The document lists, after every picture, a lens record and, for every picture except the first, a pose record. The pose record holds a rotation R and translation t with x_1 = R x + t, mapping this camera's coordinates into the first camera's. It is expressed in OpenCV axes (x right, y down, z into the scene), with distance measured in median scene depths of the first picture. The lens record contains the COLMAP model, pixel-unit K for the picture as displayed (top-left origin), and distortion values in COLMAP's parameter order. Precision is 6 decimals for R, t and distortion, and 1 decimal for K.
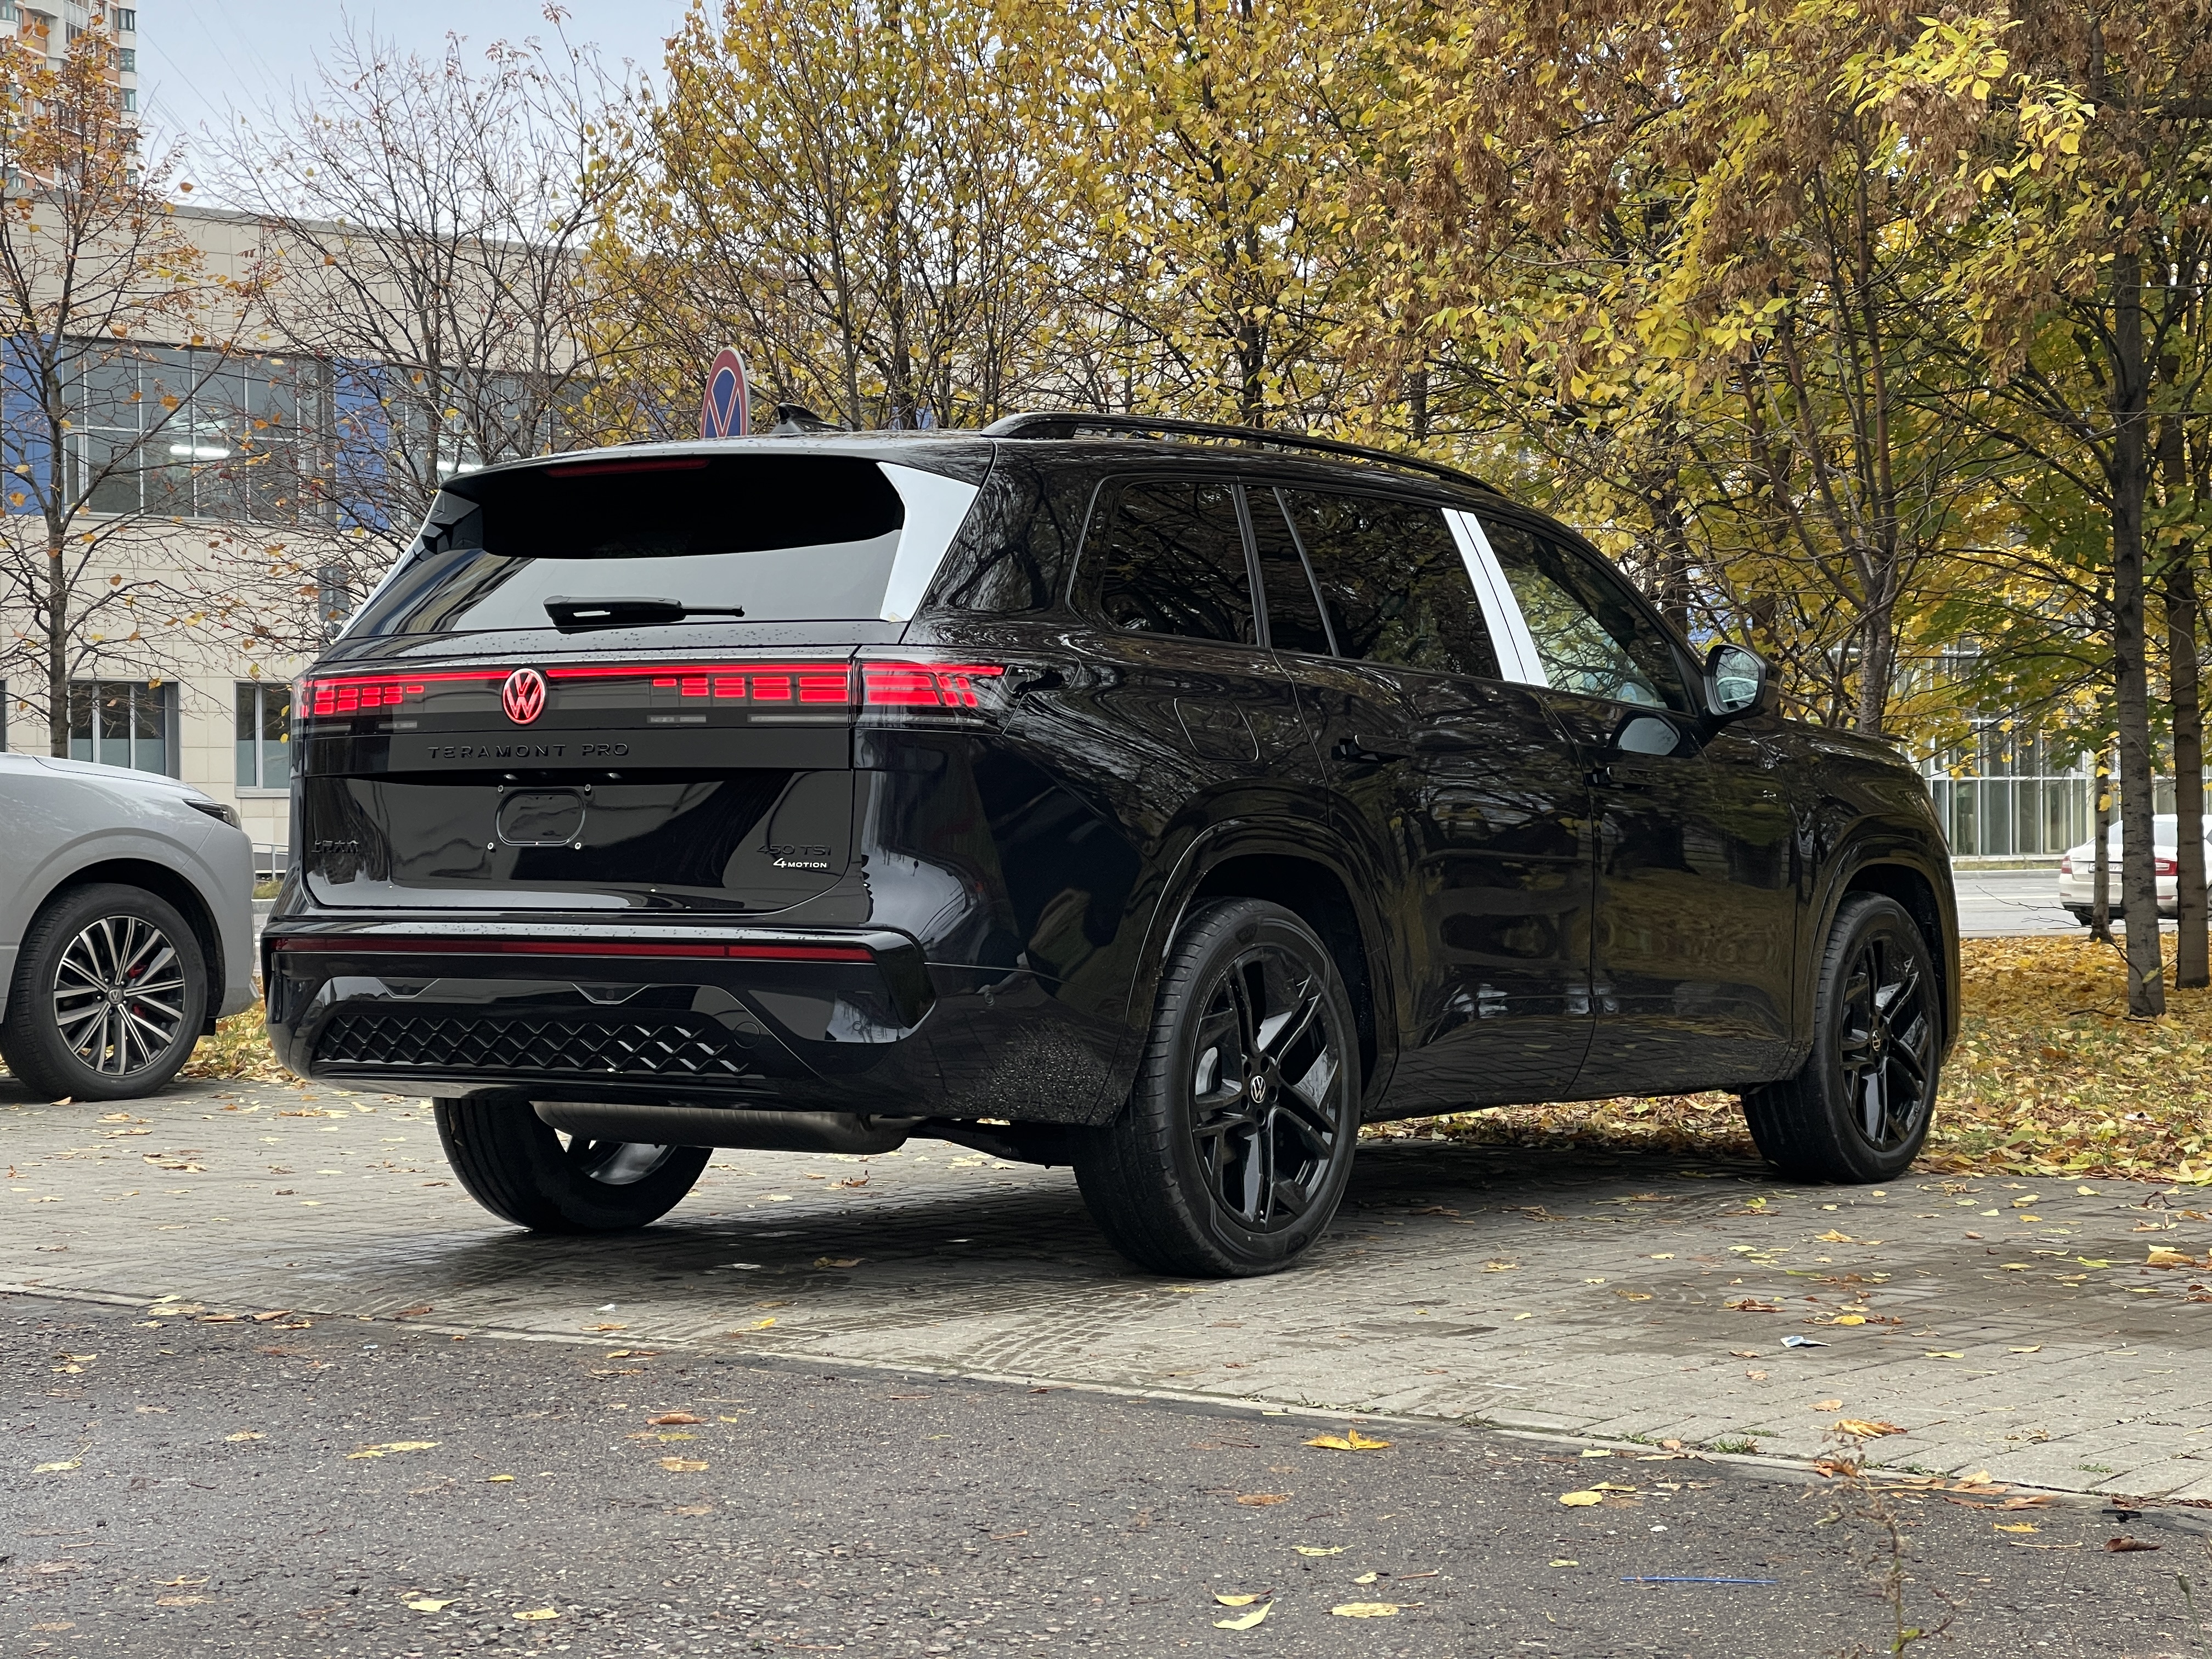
lens RADIAL K [[4499.4, 0, 1105.9], [0, 4499.4, 829.8], [0, 0, 1]] dist [-0.117217, 0.000000]
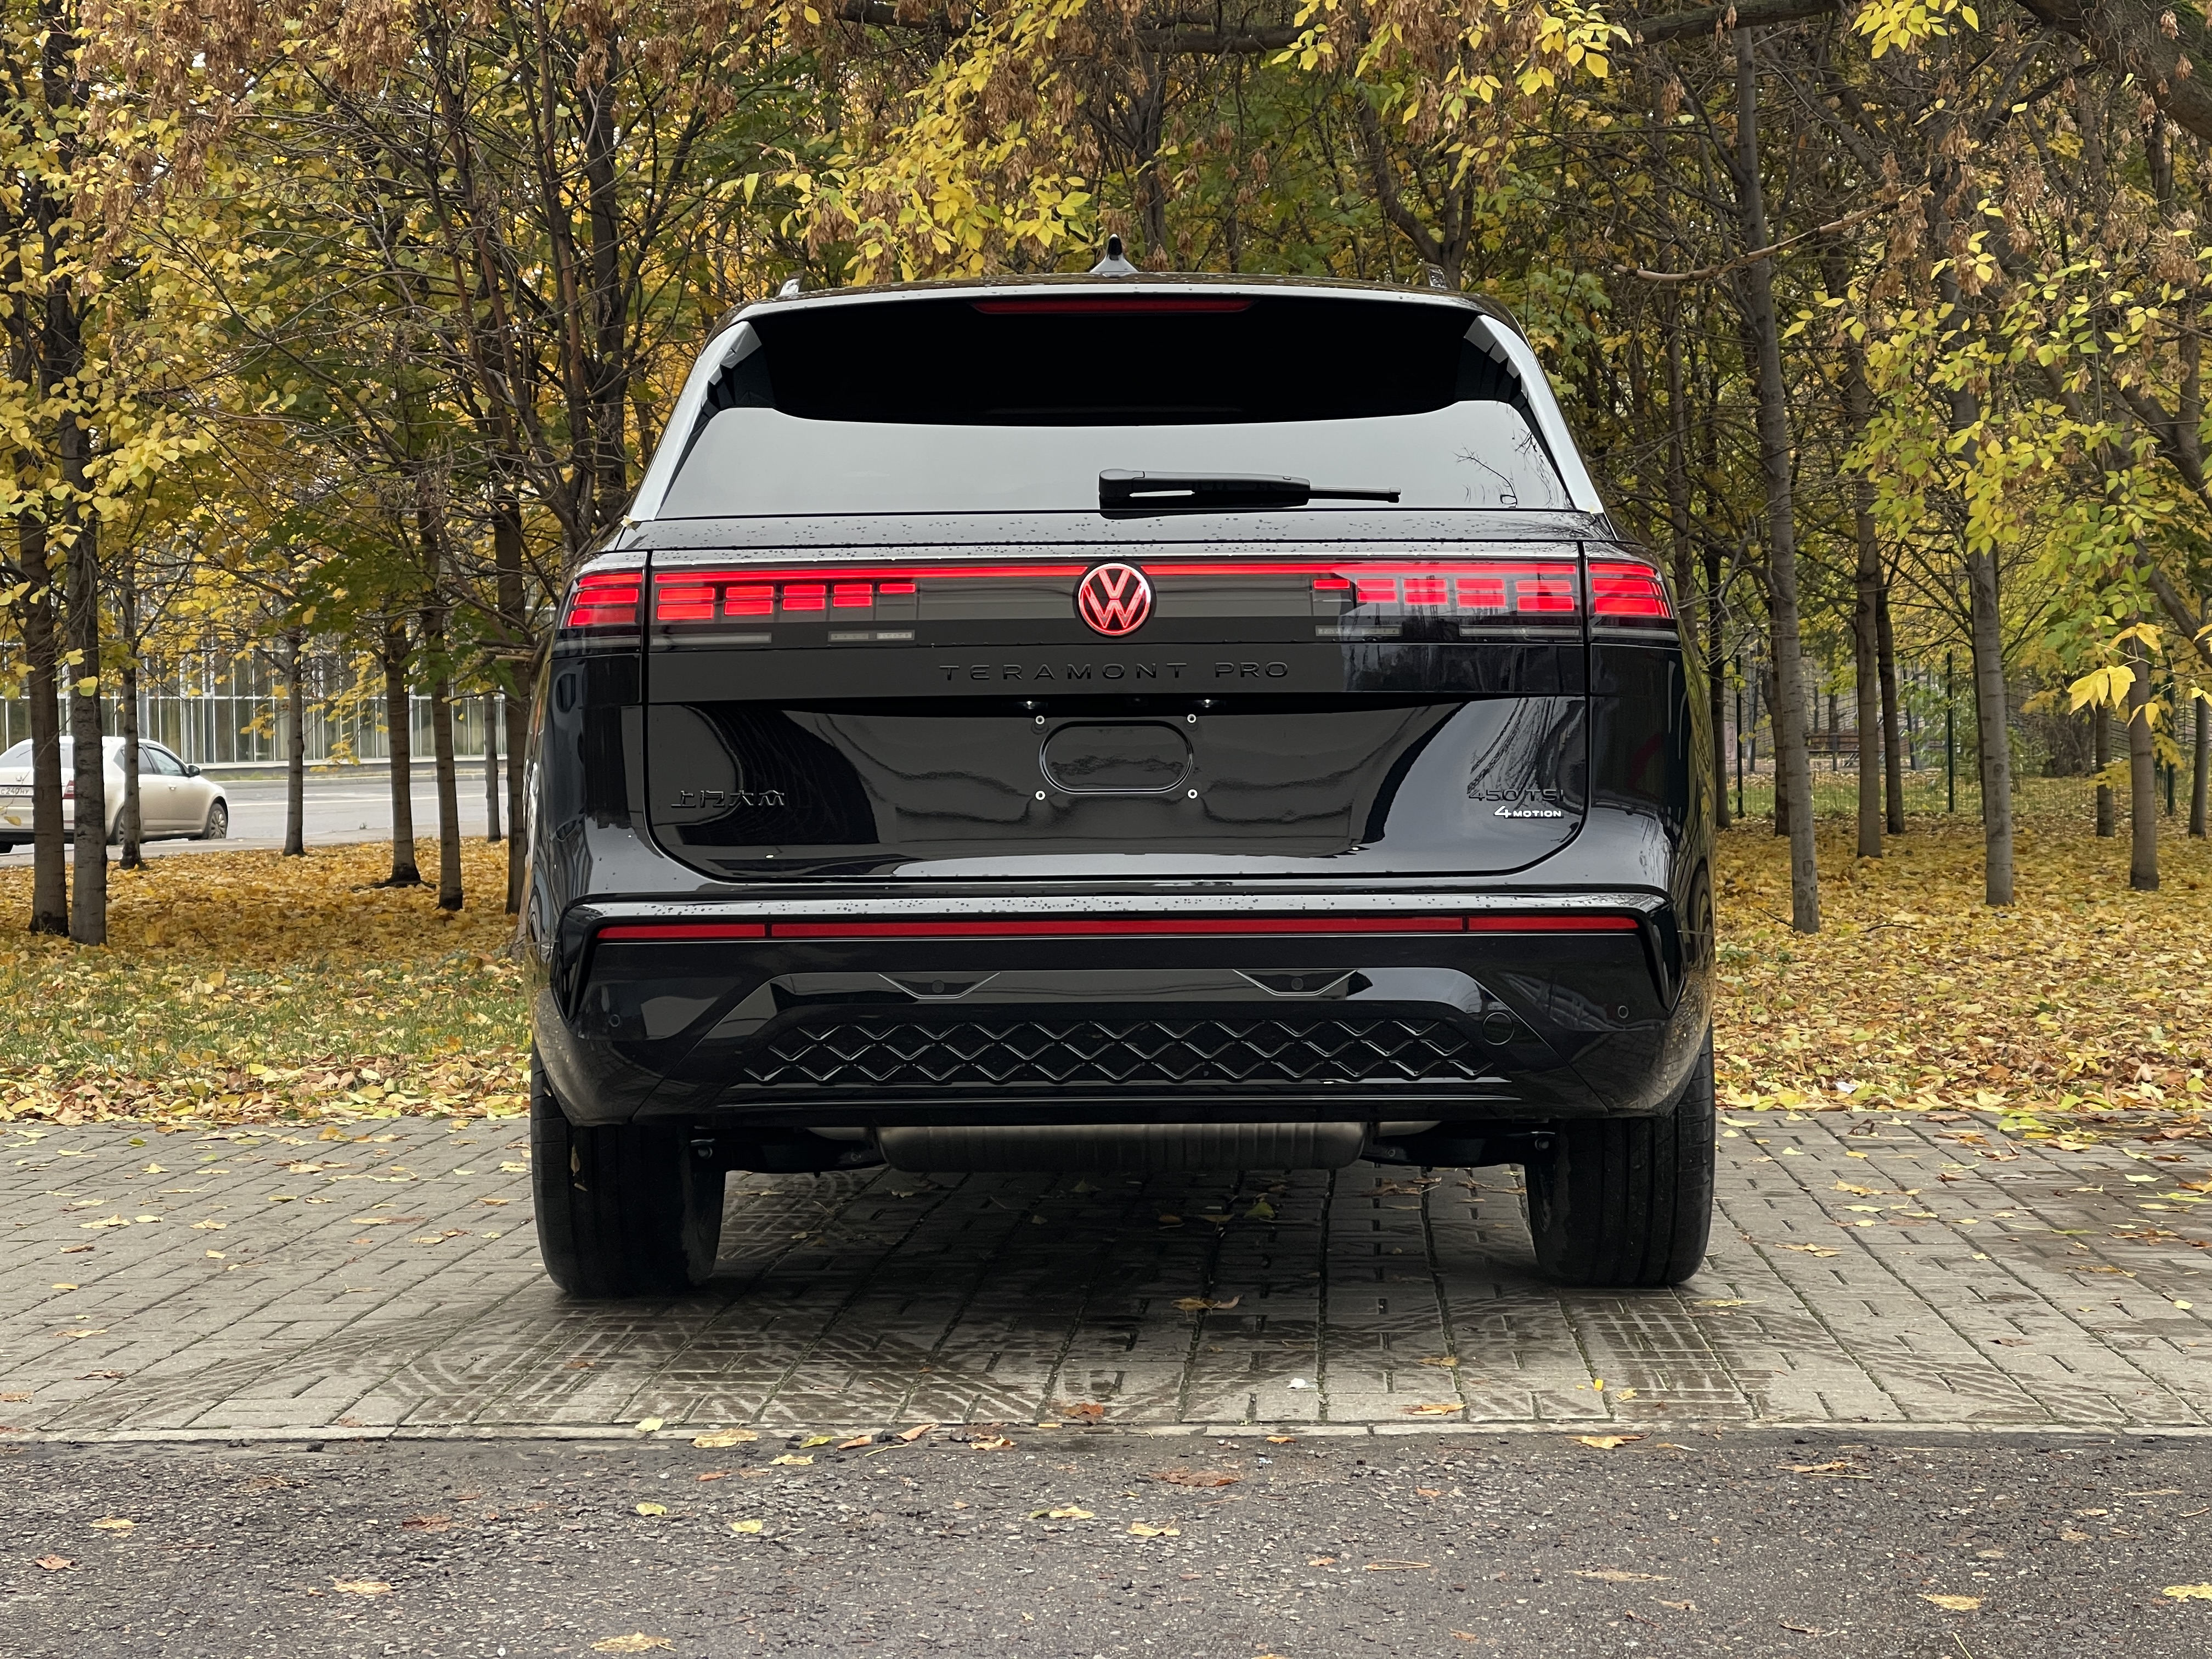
lens RADIAL K [[4499.4, 0, 1106.0], [0, 4499.4, 829.7], [0, 0, 1]] dist [-0.117217, 0.000000]
pose [[0.851512, -0.013738, 0.524155, -0.533442], [0.008991, 0.999892, 0.011601, 0.000666], [-0.524258, -0.005165, 0.851544, 0.346374]]
